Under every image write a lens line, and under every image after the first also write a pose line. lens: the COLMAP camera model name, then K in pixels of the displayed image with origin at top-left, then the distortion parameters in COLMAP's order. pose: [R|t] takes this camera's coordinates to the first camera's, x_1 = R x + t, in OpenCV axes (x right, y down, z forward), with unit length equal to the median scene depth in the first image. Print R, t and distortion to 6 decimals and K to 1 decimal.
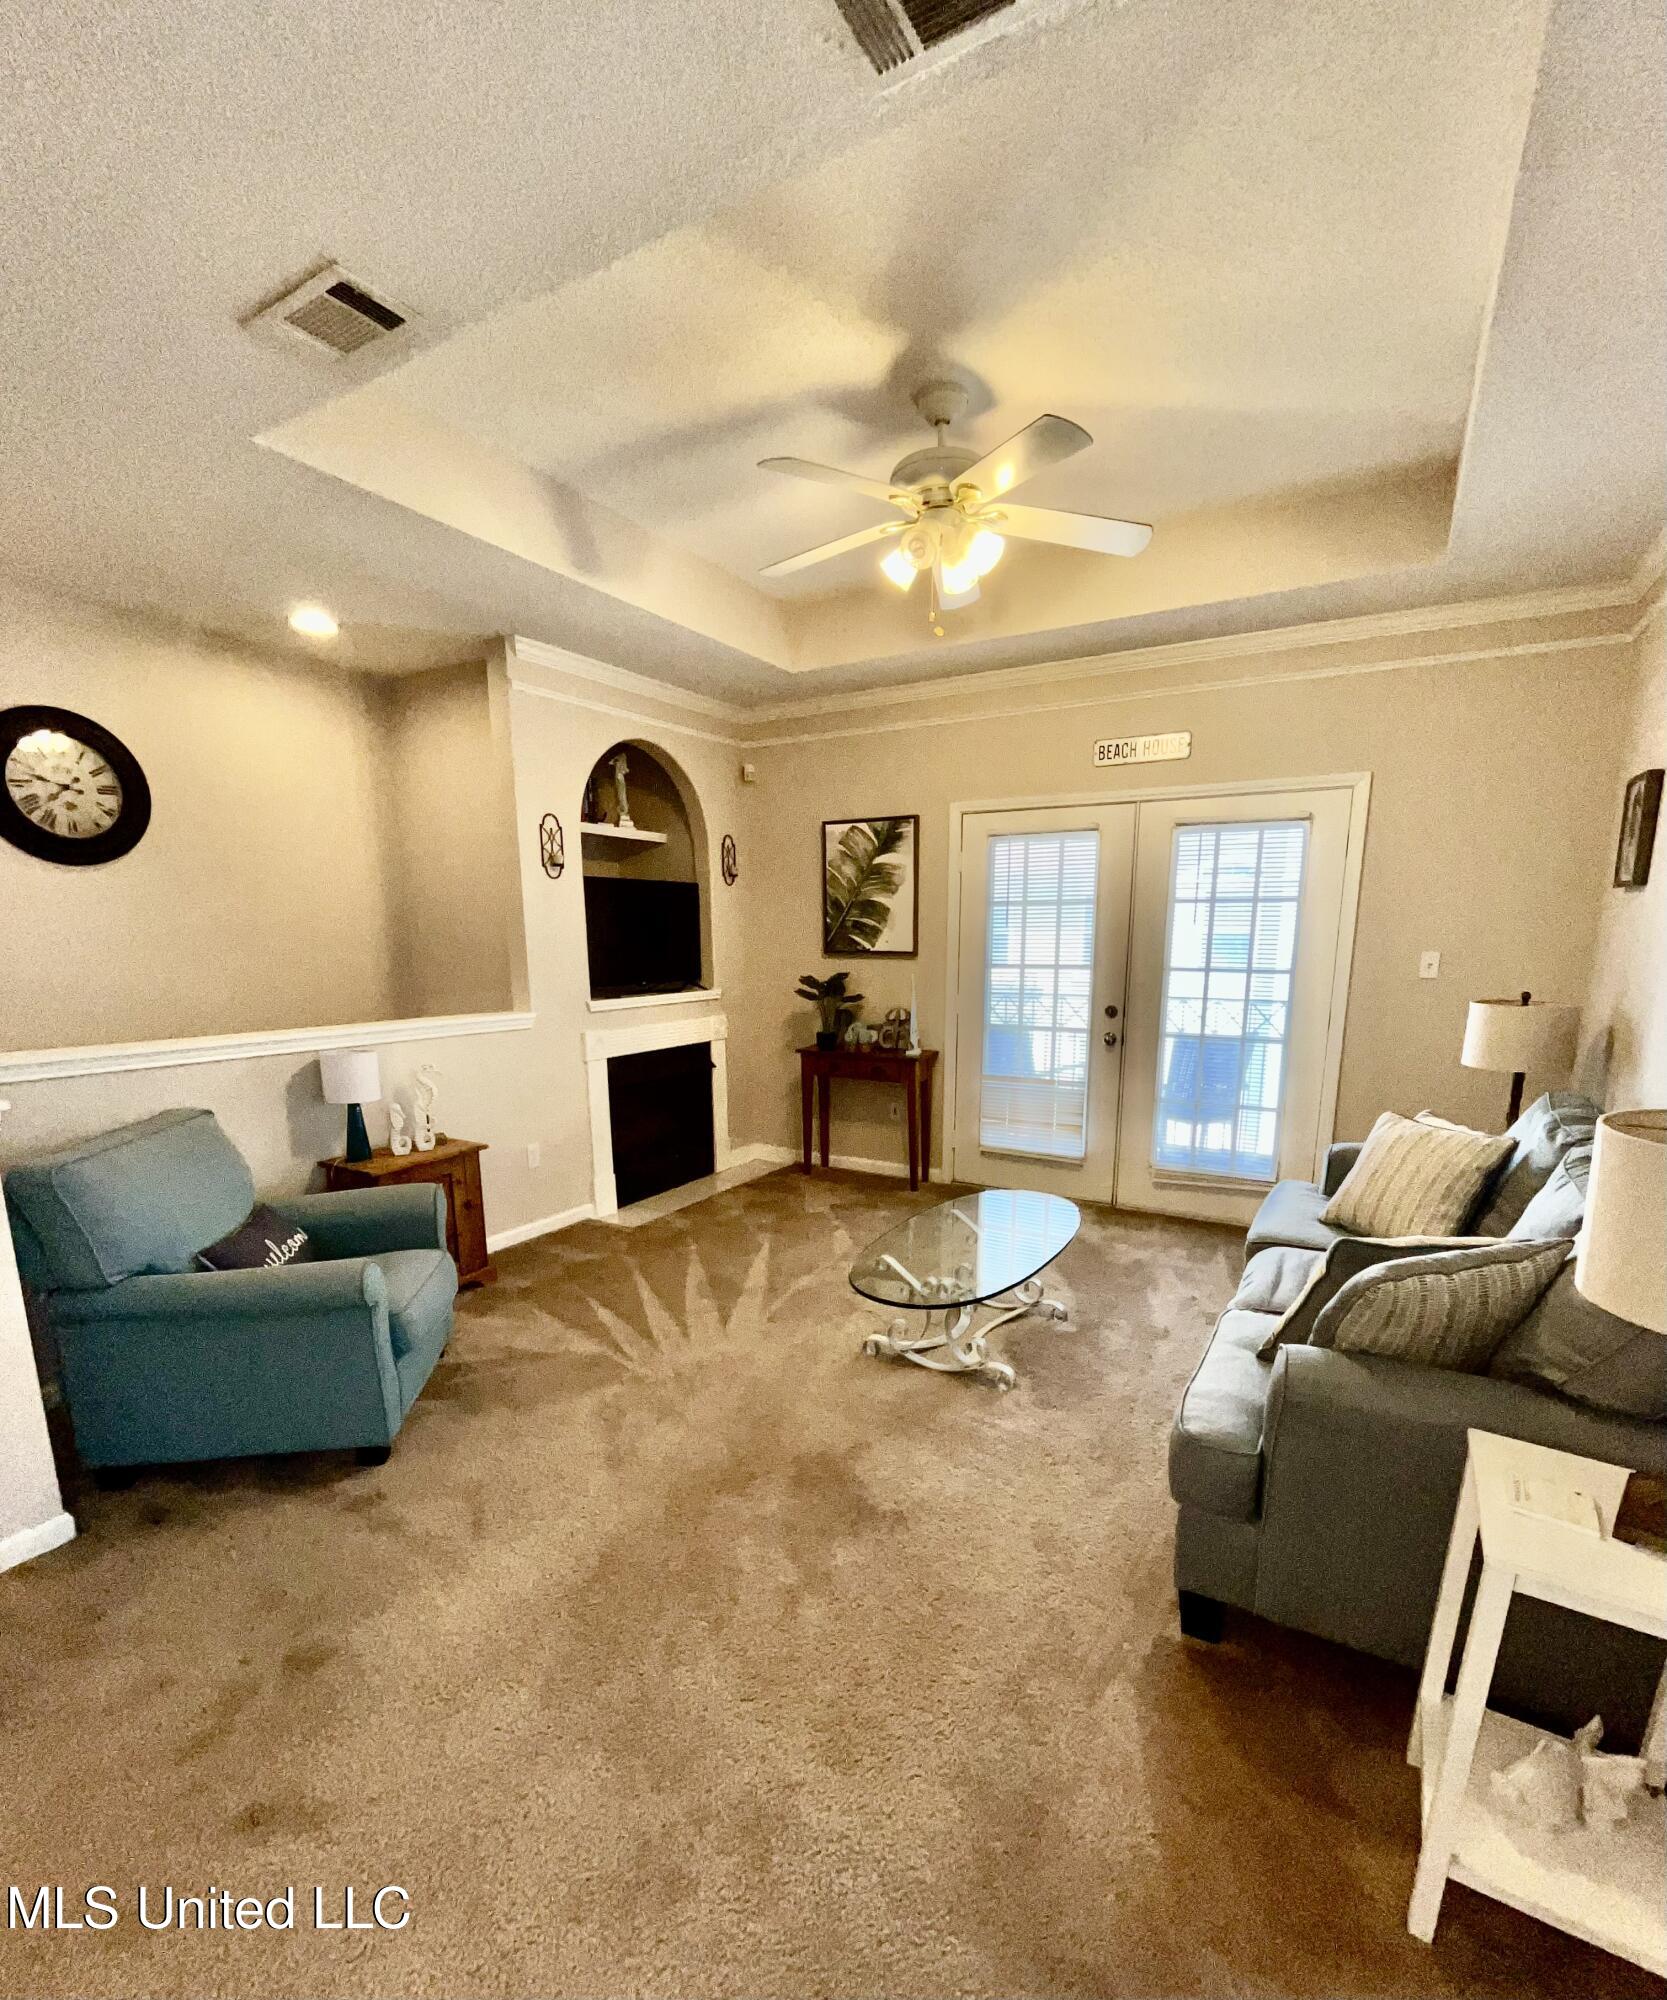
lens RADIAL K [[901.7, 0, 836.0], [0, 901.7, 1111.3], [0, 0, 1]] dist [0.000499, 0.000221]
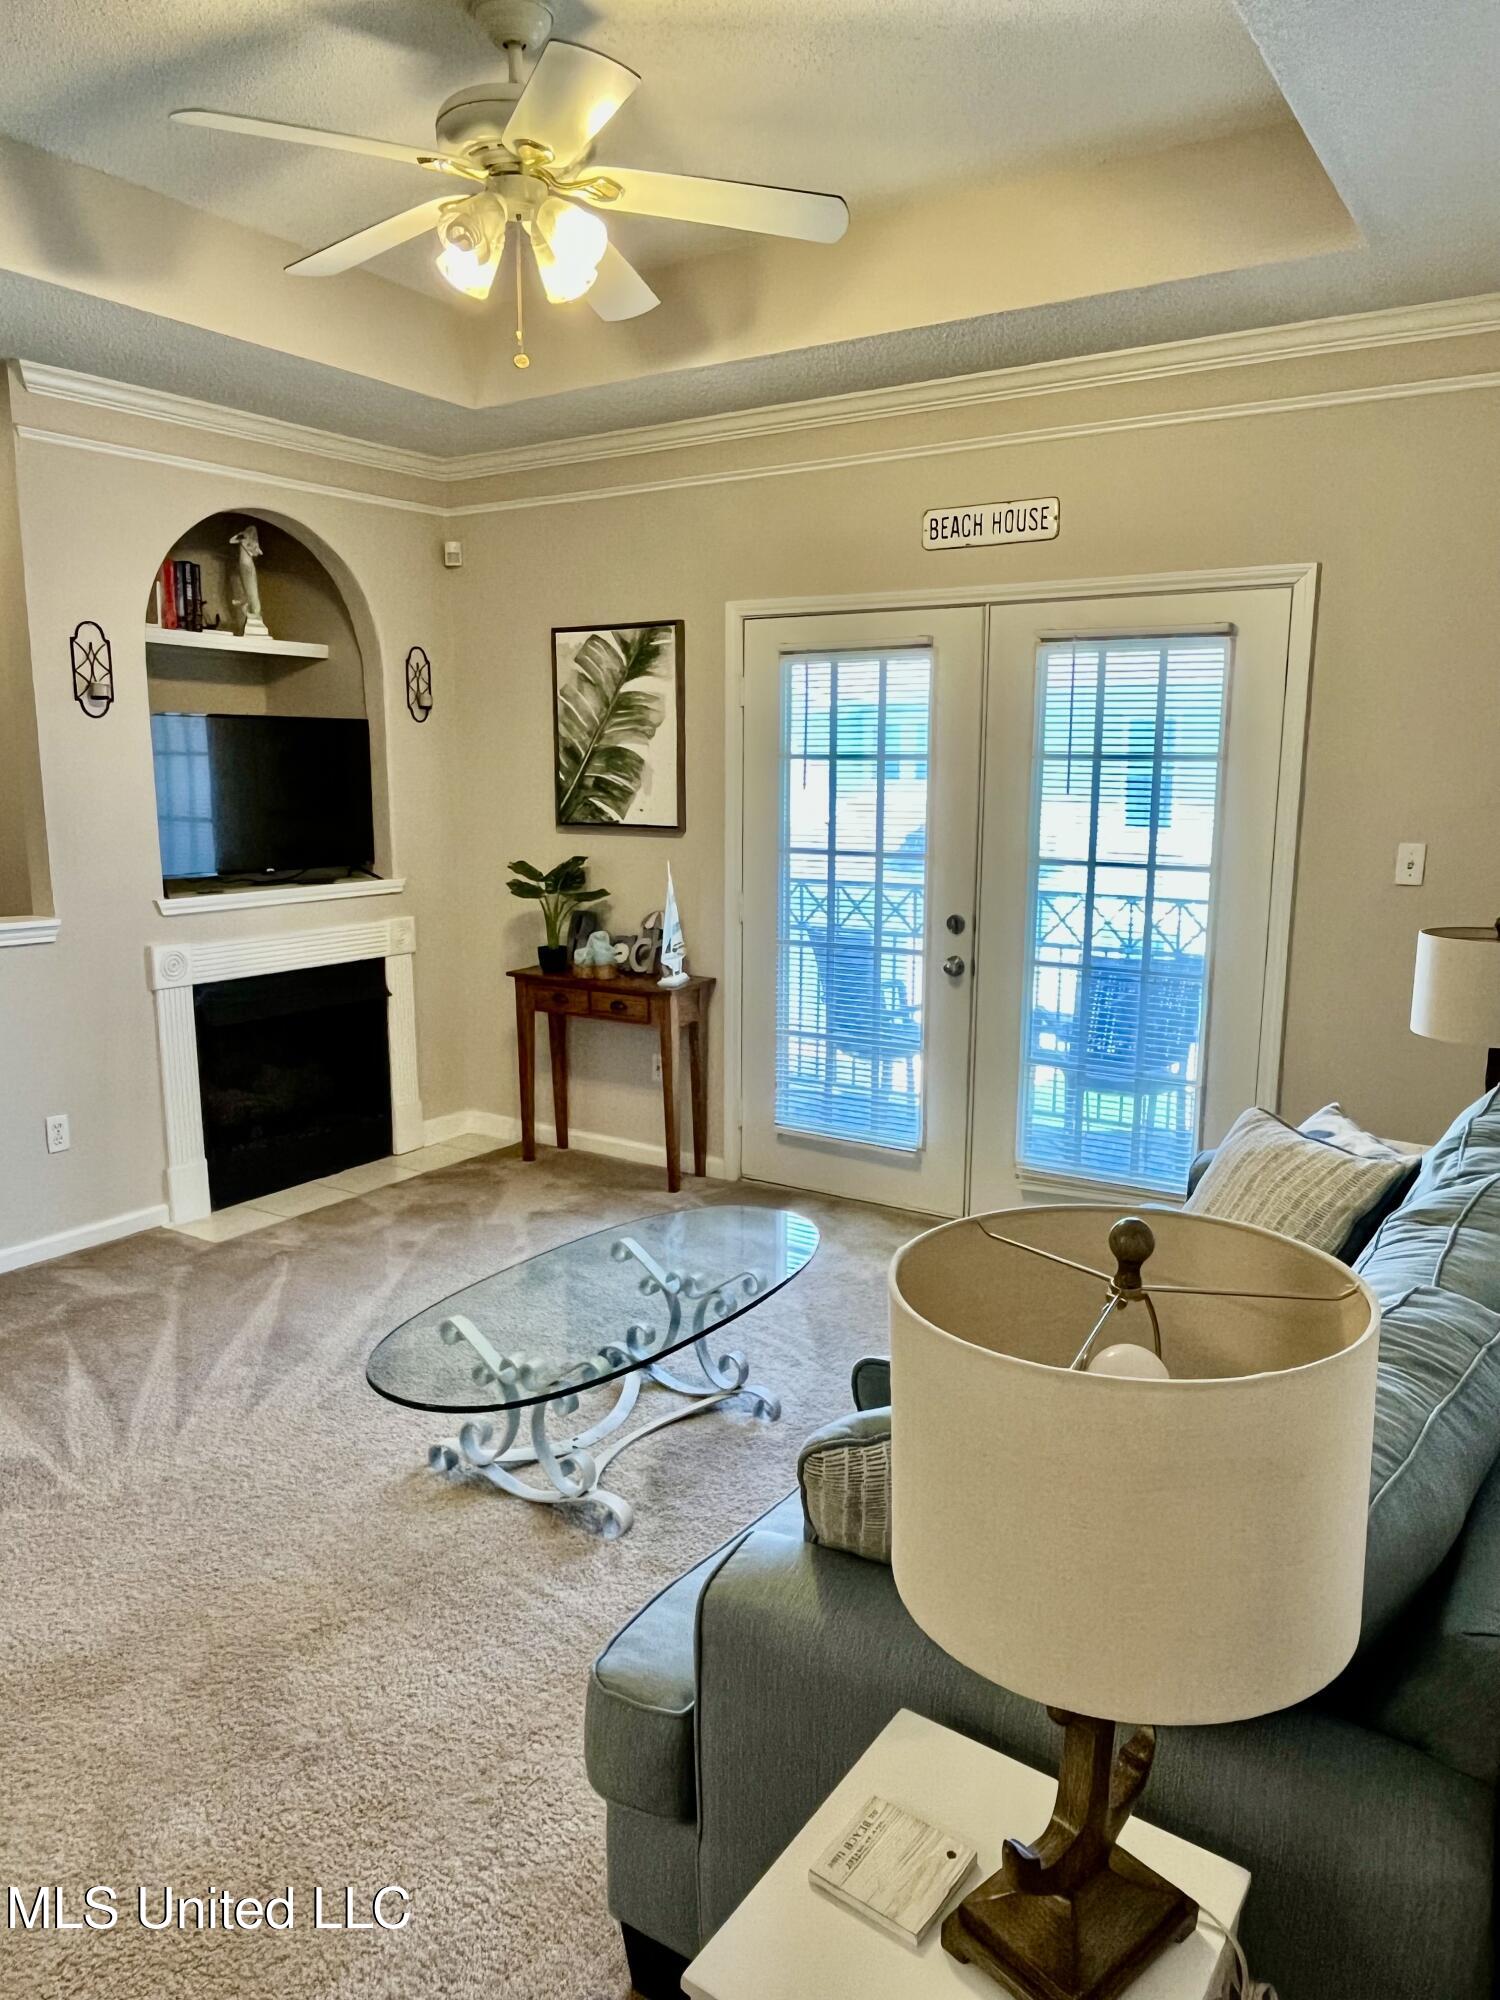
lens RADIAL K [[1348.2, 0, 748.4], [0, 1348.2, 1006.3], [0, 0, 1]] dist [-0.000761, -0.000730]
pose [[0.998944, 0.014902, -0.043455, 0.185737], [-0.015737, 0.999697, -0.018932, -0.028868], [0.043160, 0.019596, 0.998876, 0.025915]]
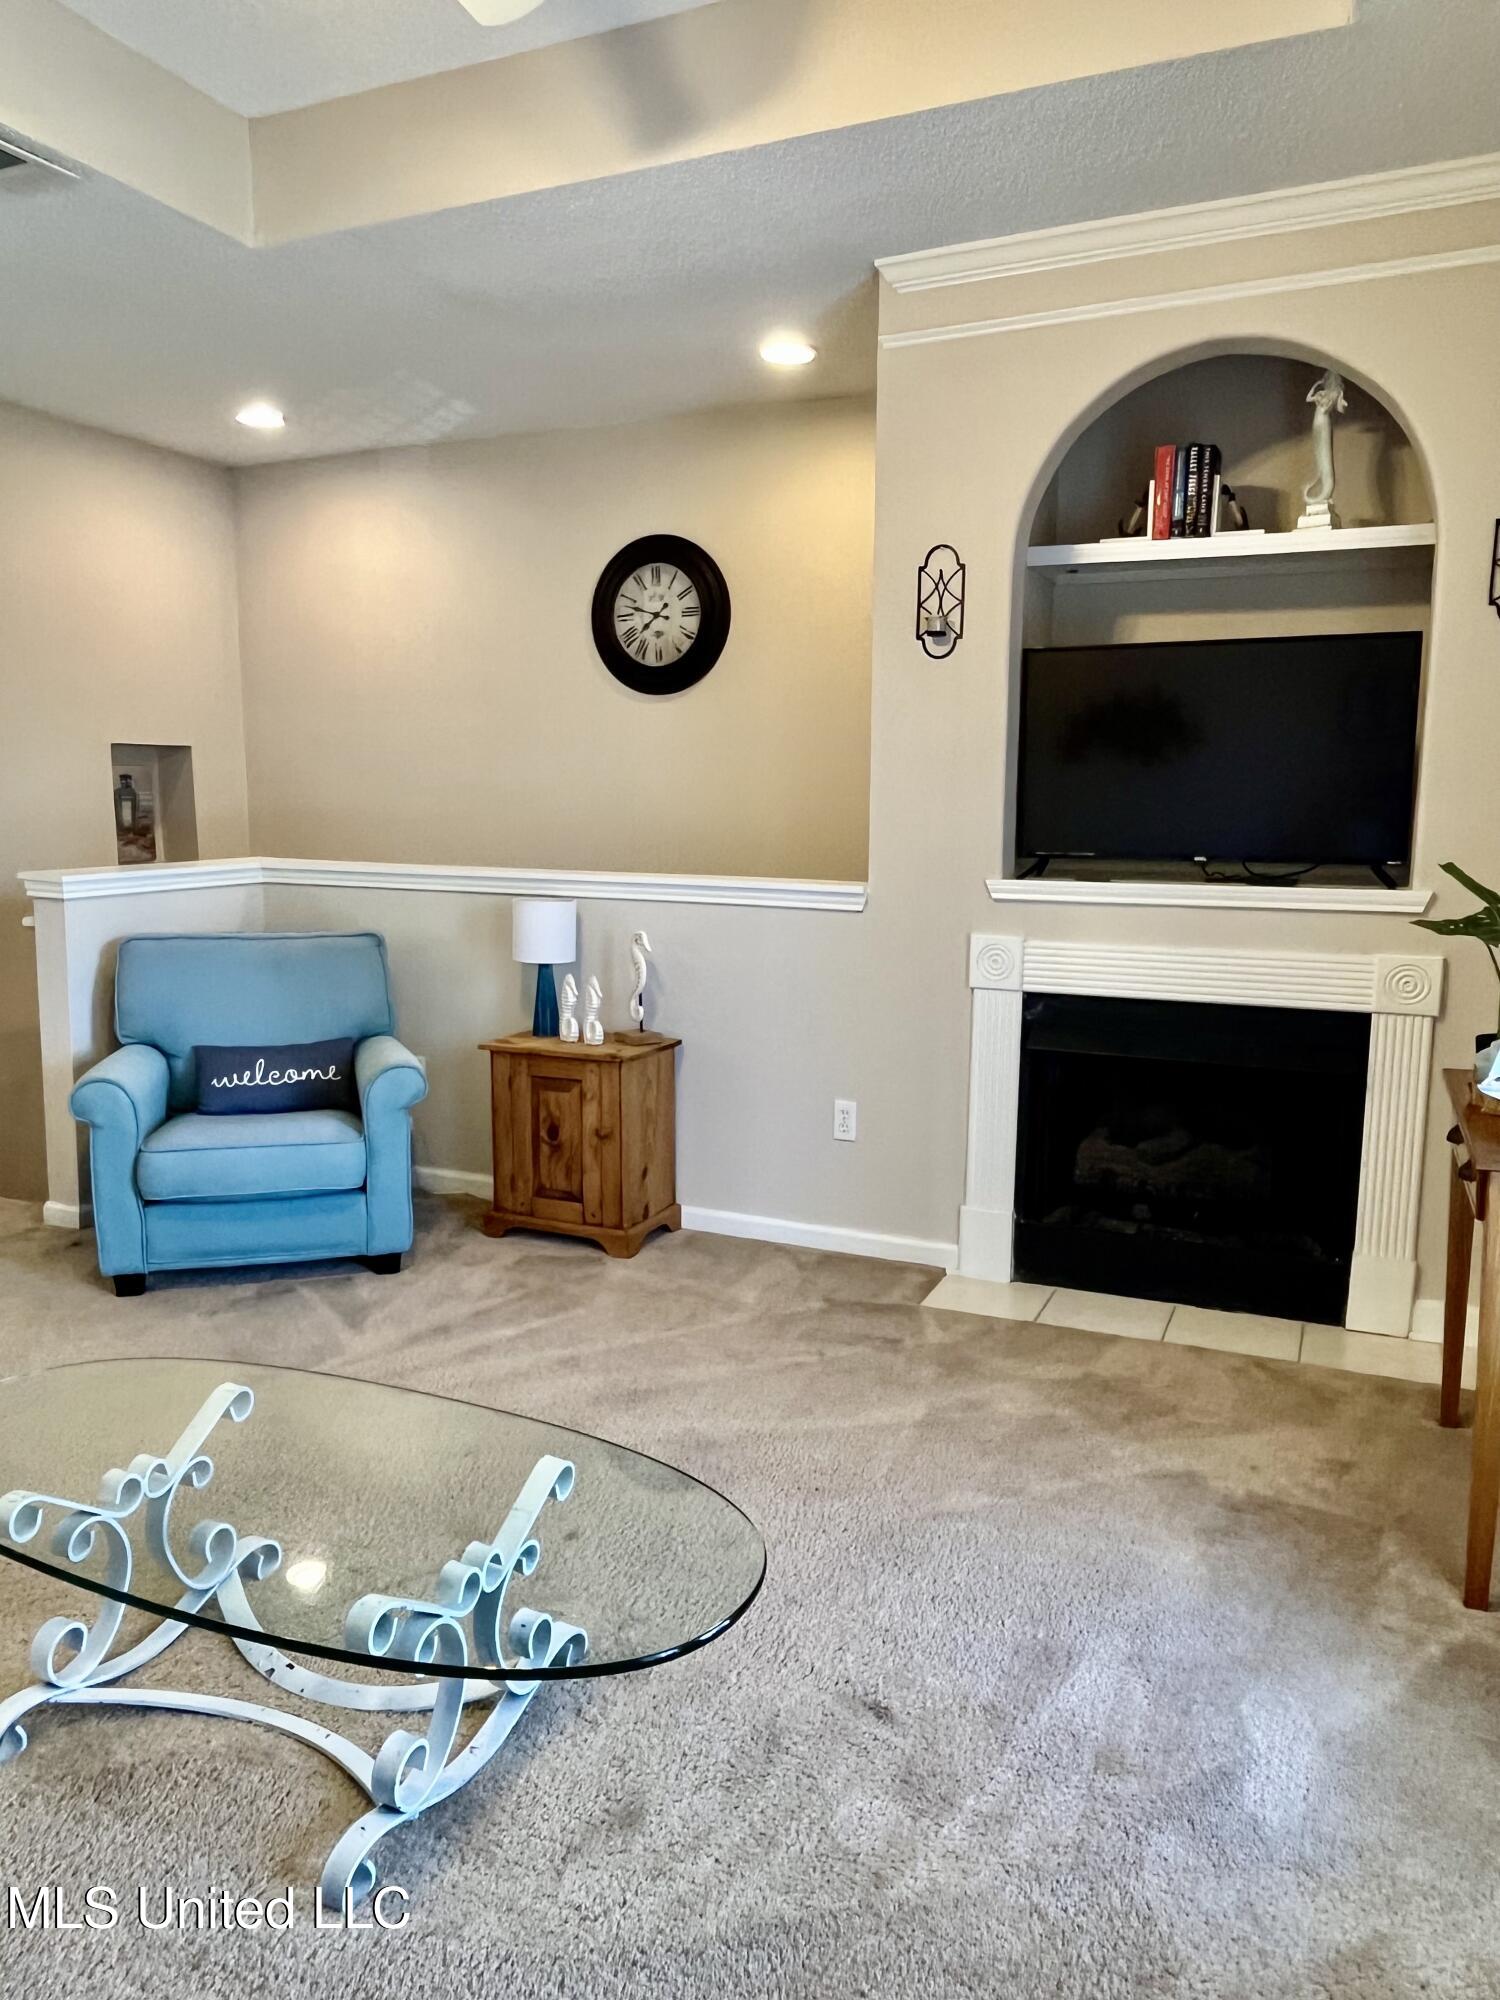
lens RADIAL K [[1363.4, 0, 762.2], [0, 1363.4, 1001.3], [0, 0, 1]] dist [-0.000574, -0.001754]
pose [[0.124949, 0.150472, -0.980686, 0.473904], [-0.197215, 0.972476, 0.124085, -0.114159], [0.972365, 0.177902, 0.151185, 0.689791]]
